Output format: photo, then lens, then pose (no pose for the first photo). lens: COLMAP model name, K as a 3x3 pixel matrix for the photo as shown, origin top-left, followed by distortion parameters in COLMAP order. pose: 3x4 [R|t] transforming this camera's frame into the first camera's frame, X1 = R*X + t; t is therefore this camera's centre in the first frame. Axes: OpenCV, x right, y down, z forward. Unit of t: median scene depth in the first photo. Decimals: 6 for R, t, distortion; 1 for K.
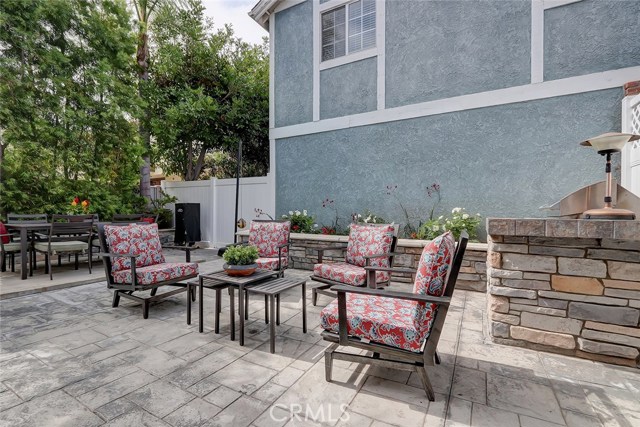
lens RADIAL K [[296.7, 0, 305.9], [0, 296.7, 211.7], [0, 0, 1]] dist [-0.000095, -0.000103]
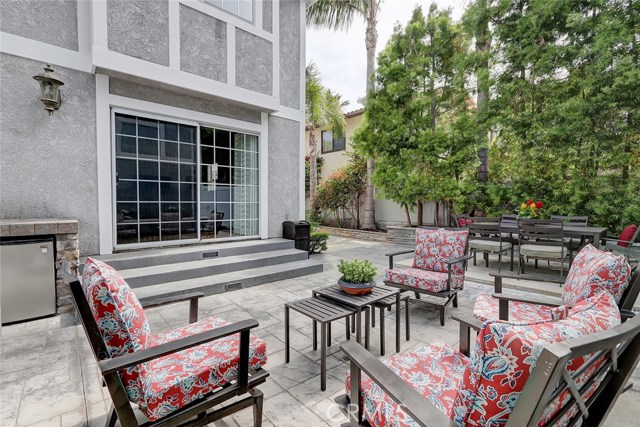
lens RADIAL K [[292.7, 0, 314.6], [0, 292.7, 214.2], [0, 0, 1]] dist [-0.000208, -0.000144]
pose [[-0.316907, 0.033711, -0.947857, 0.379832], [-0.002836, 0.999330, 0.036489, -0.033625], [0.948453, 0.014252, -0.316599, 0.645478]]
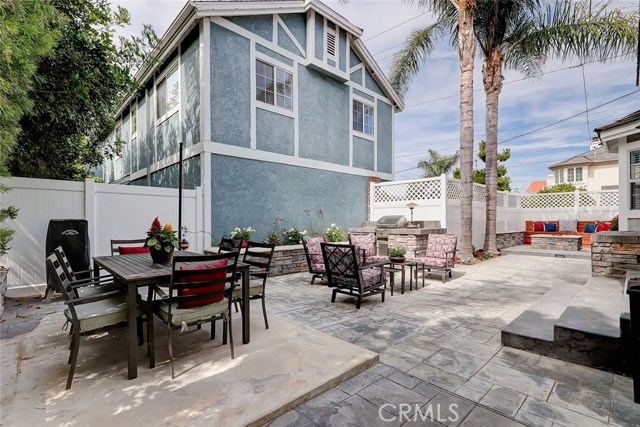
lens RADIAL K [[307.7, 0, 320.5], [0, 307.7, 220.6], [0, 0, 1]] dist [-0.001566, -0.000287]
pose [[0.264233, -0.009450, 0.964413, -1.298789], [0.000832, 0.999954, 0.009570, -0.048419], [-0.964459, -0.001726, 0.264228, 0.532065]]
